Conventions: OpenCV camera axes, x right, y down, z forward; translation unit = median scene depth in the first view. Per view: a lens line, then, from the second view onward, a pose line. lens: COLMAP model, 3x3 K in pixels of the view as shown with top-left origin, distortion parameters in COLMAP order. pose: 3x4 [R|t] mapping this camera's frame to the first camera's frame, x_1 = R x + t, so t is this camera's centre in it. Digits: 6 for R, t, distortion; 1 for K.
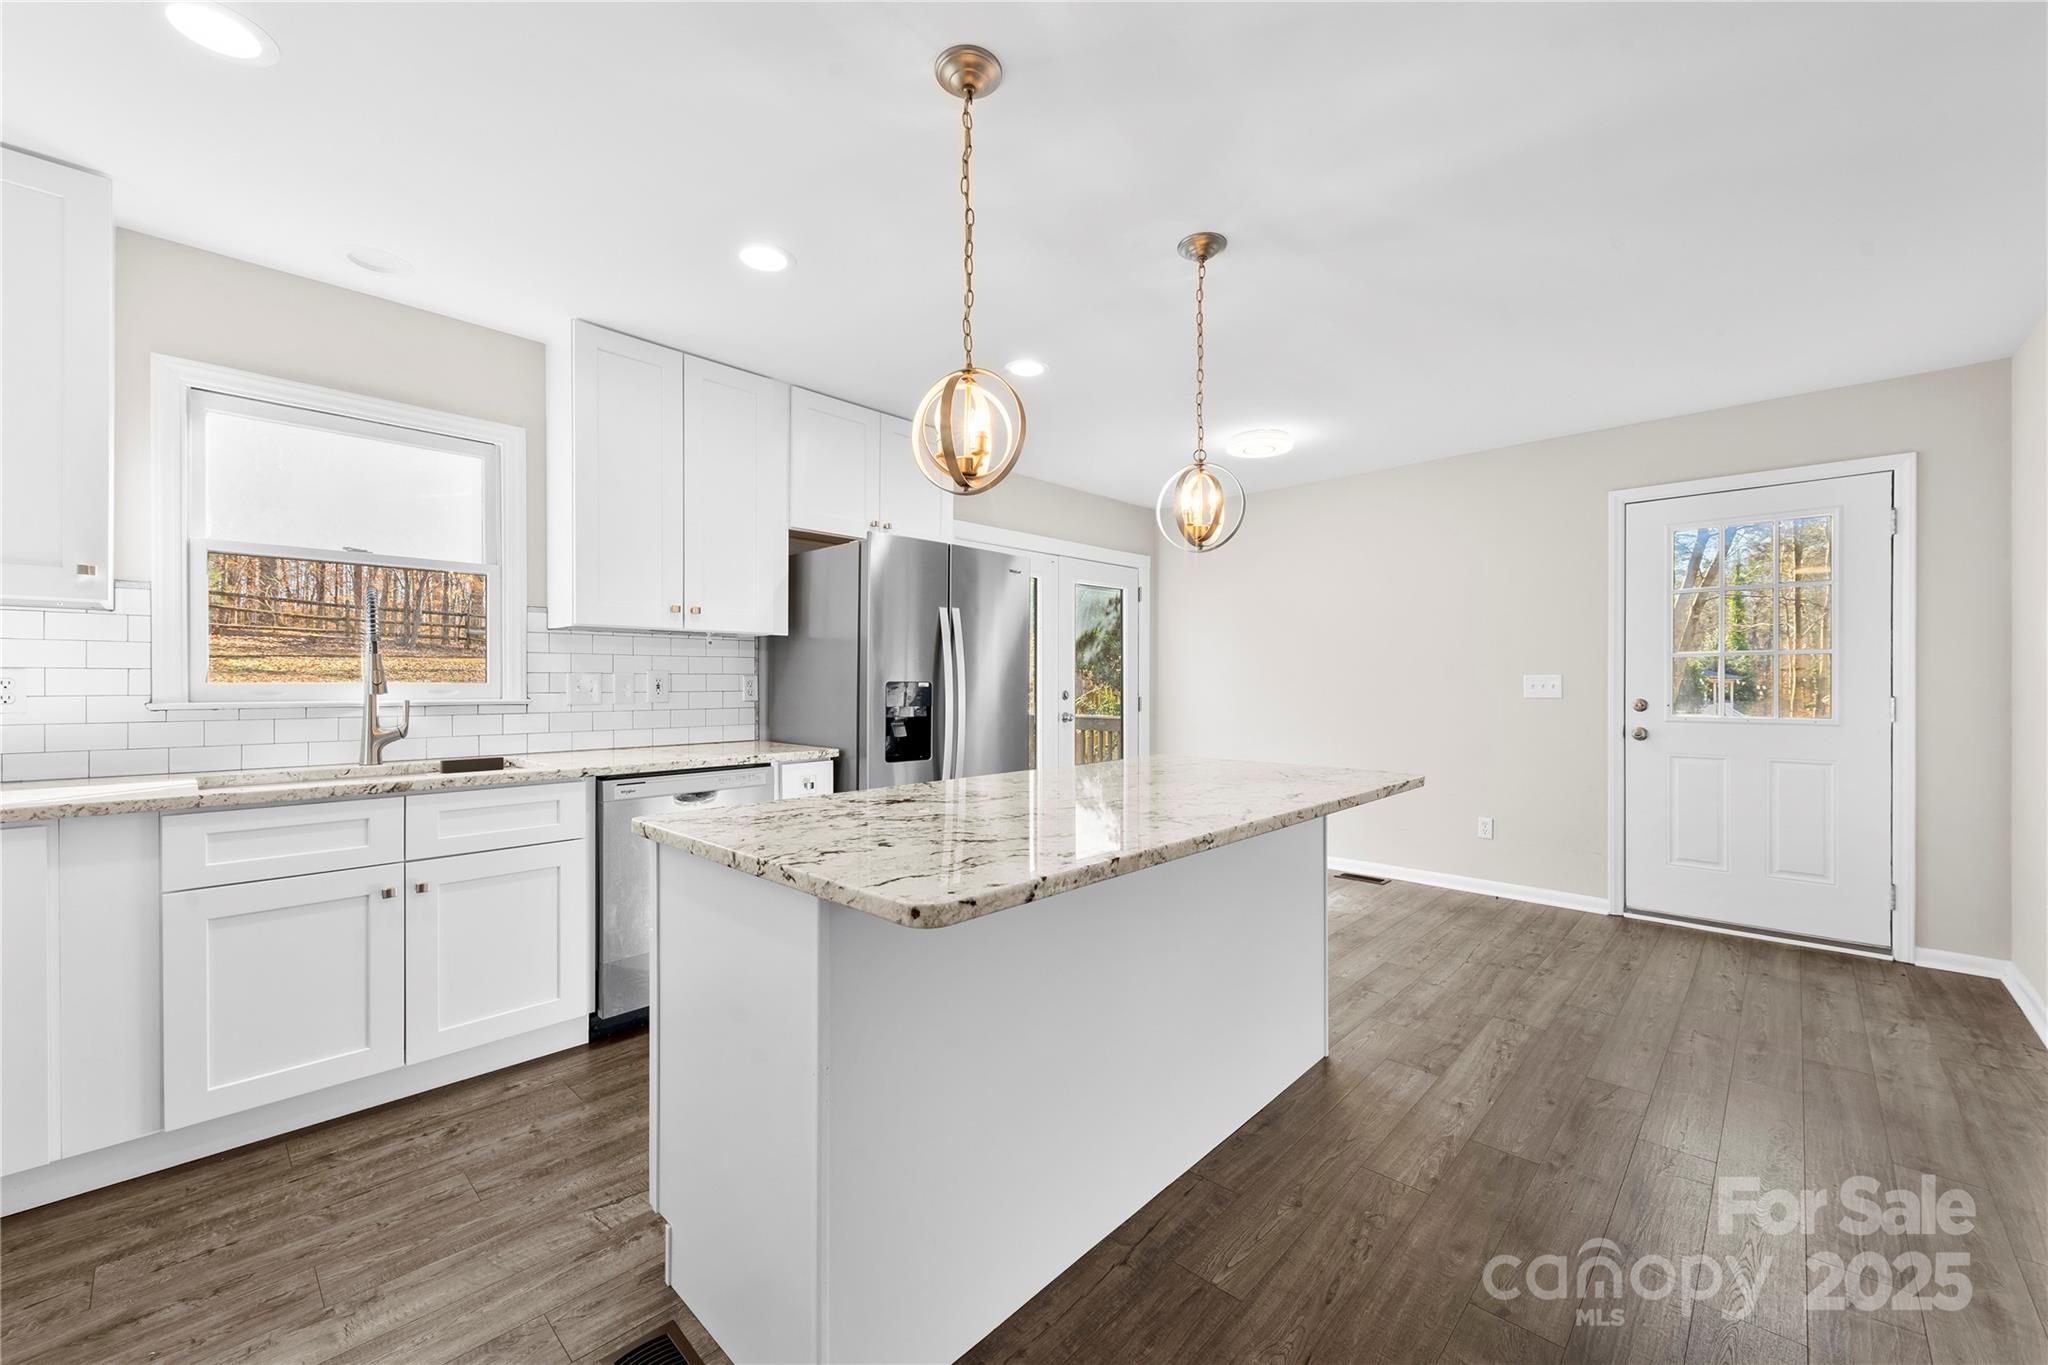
lens RADIAL K [[799.4, 0, 1017.2], [0, 799.4, 682.8], [0, 0, 1]] dist [0.007228, -0.000103]
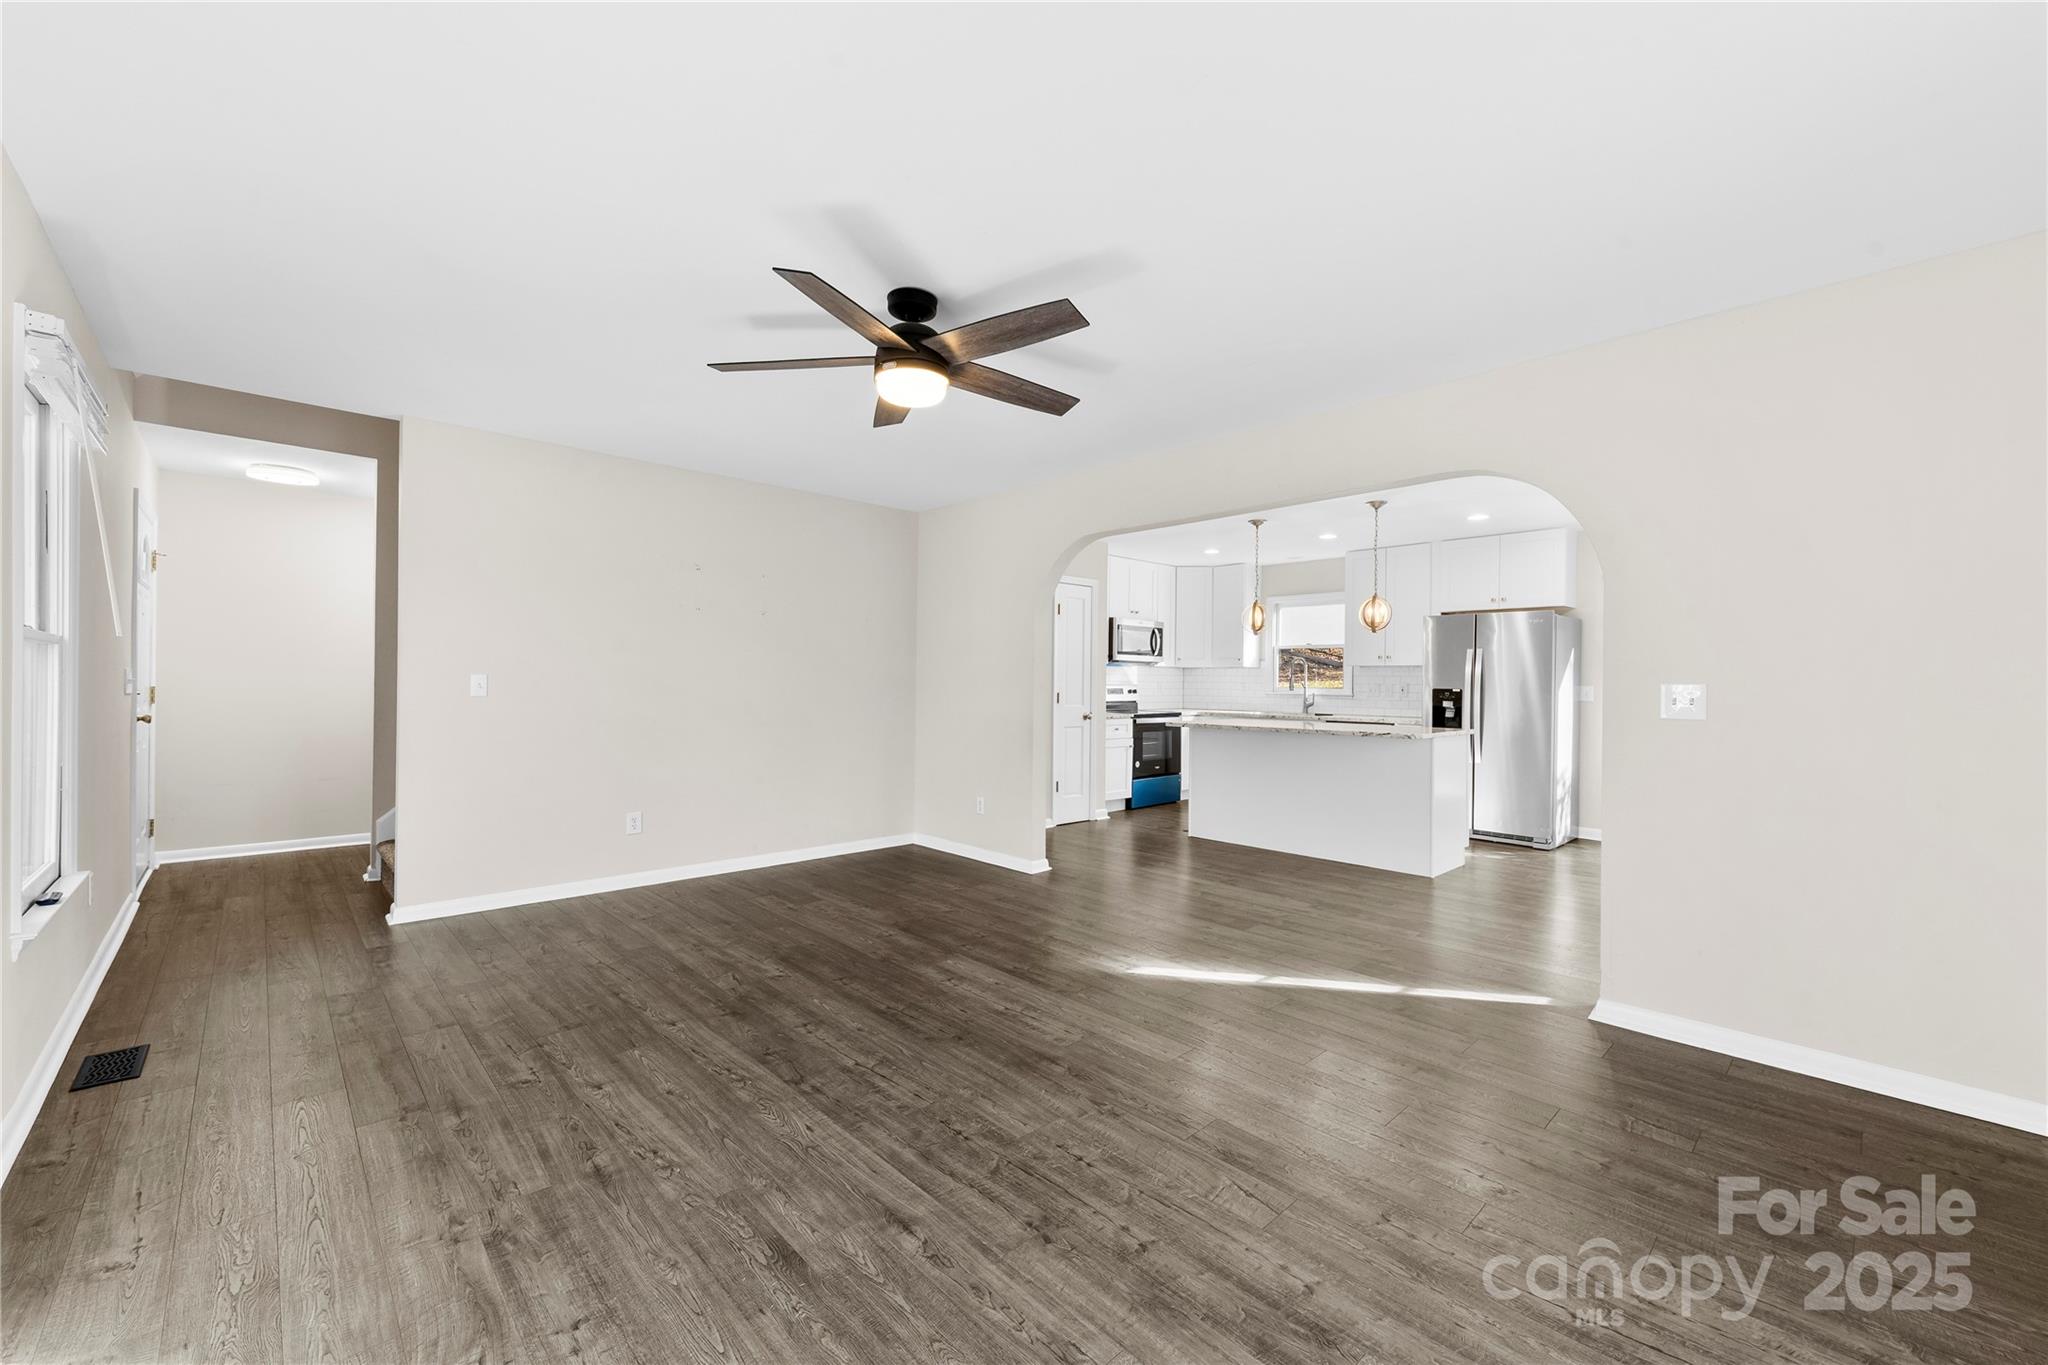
lens RADIAL K [[799.4, 0, 1027.6], [0, 799.4, 690.5], [0, 0, 1]] dist [0.007228, -0.000103]
pose [[-0.042888, 0.006691, -0.999057, 1.504827], [-0.011336, 0.999910, 0.007183, 0.000761], [0.999016, 0.011633, -0.042808, 0.047616]]
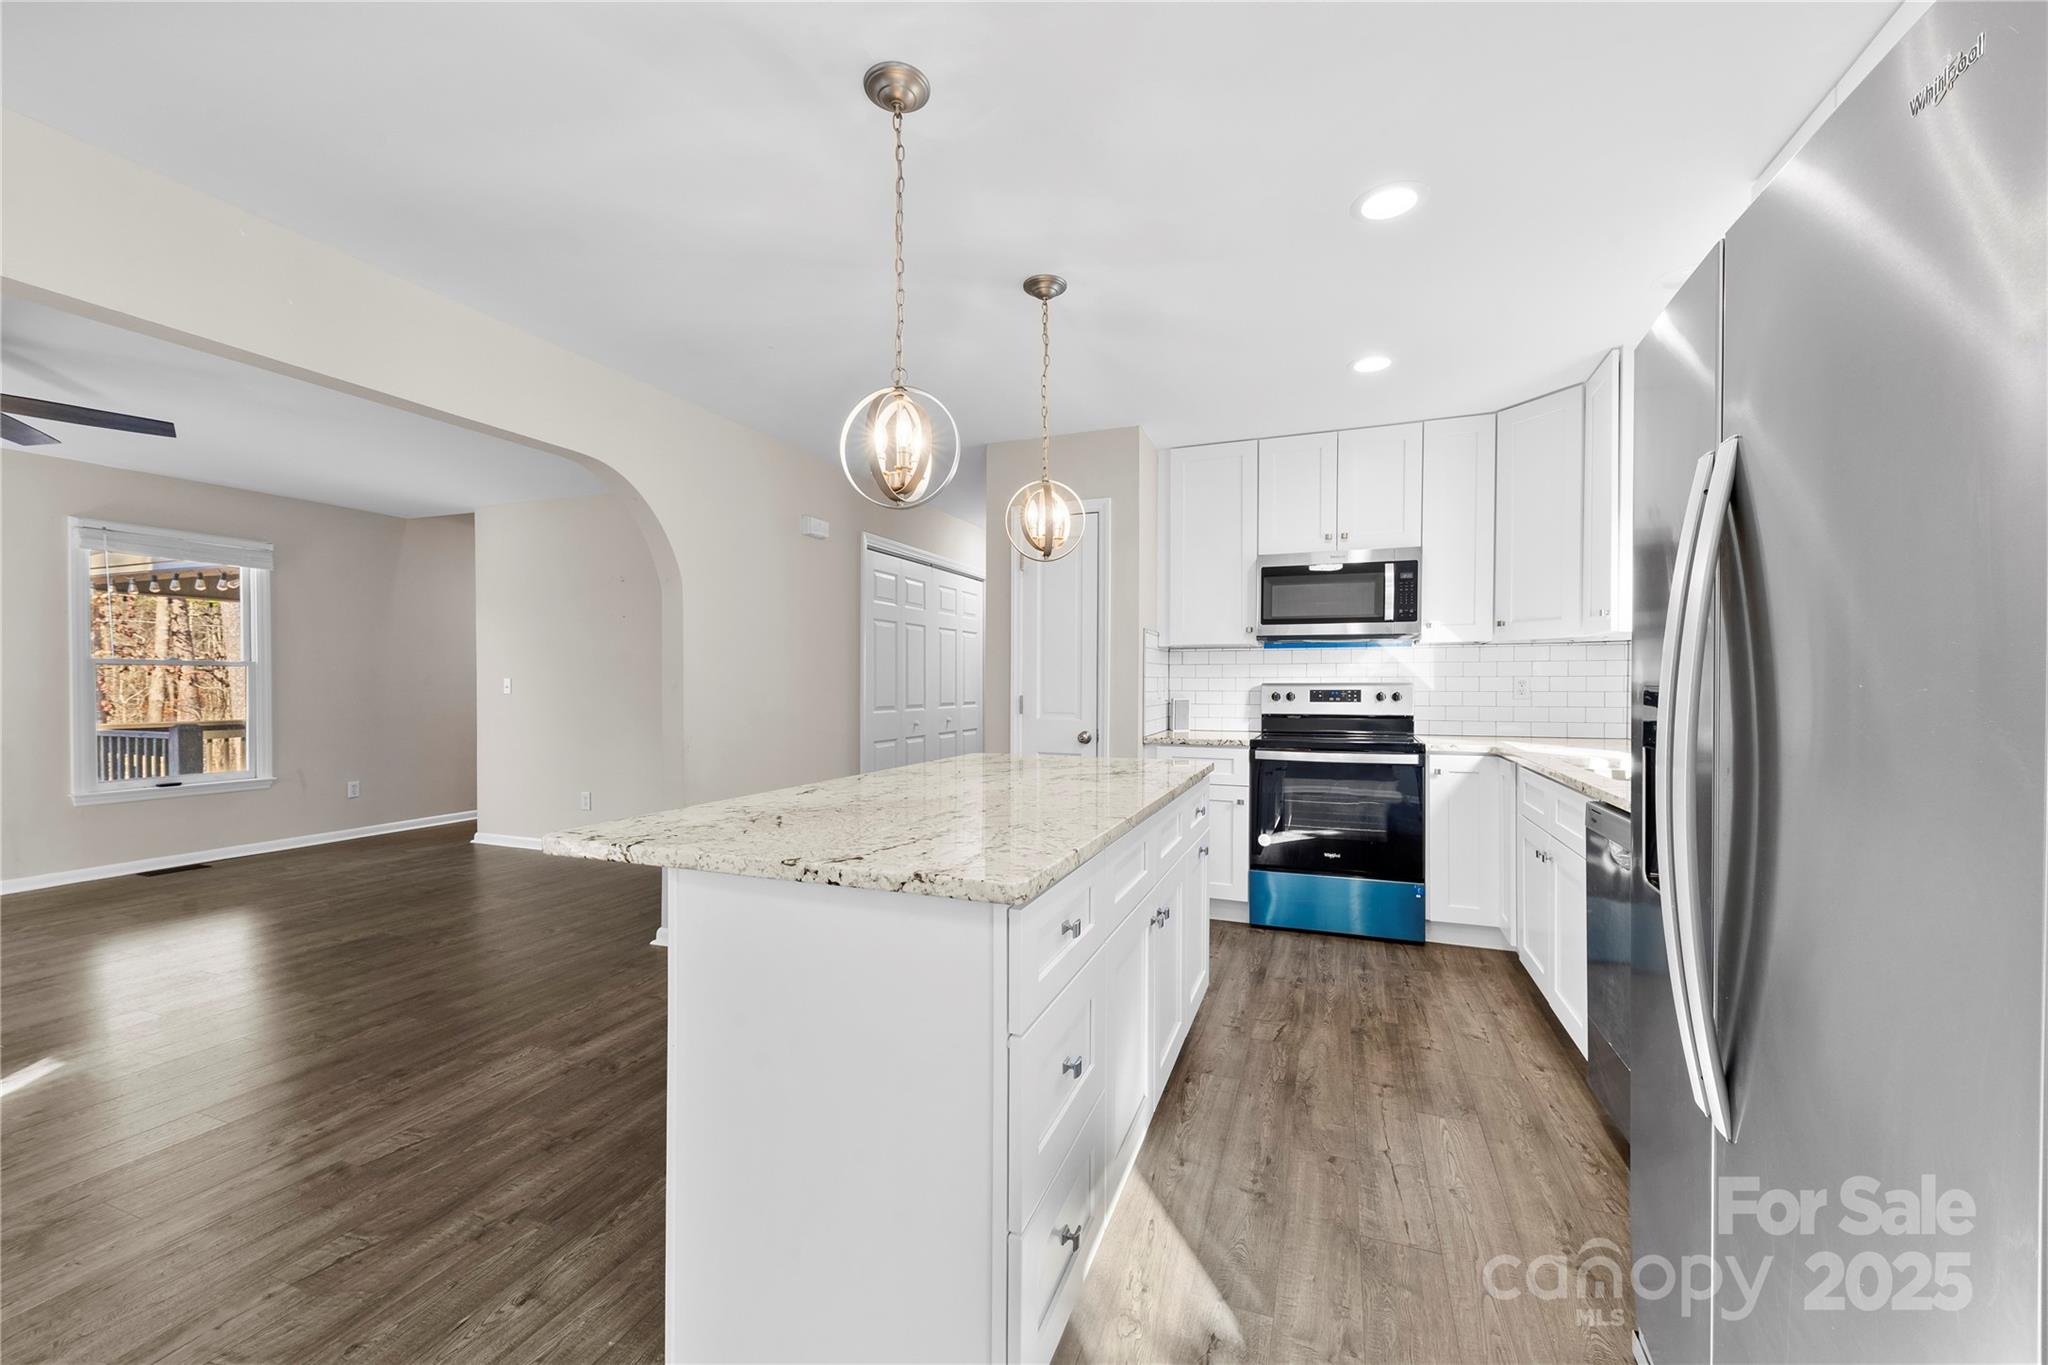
lens RADIAL K [[799.4, 0, 1030.2], [0, 799.4, 683.1], [0, 0, 1]] dist [0.007228, -0.000103]
pose [[-0.922470, 0.000967, -0.386068, 0.222253], [-0.000671, 0.999991, 0.004108, -0.004100], [0.386068, 0.004048, -0.922461, 0.996024]]
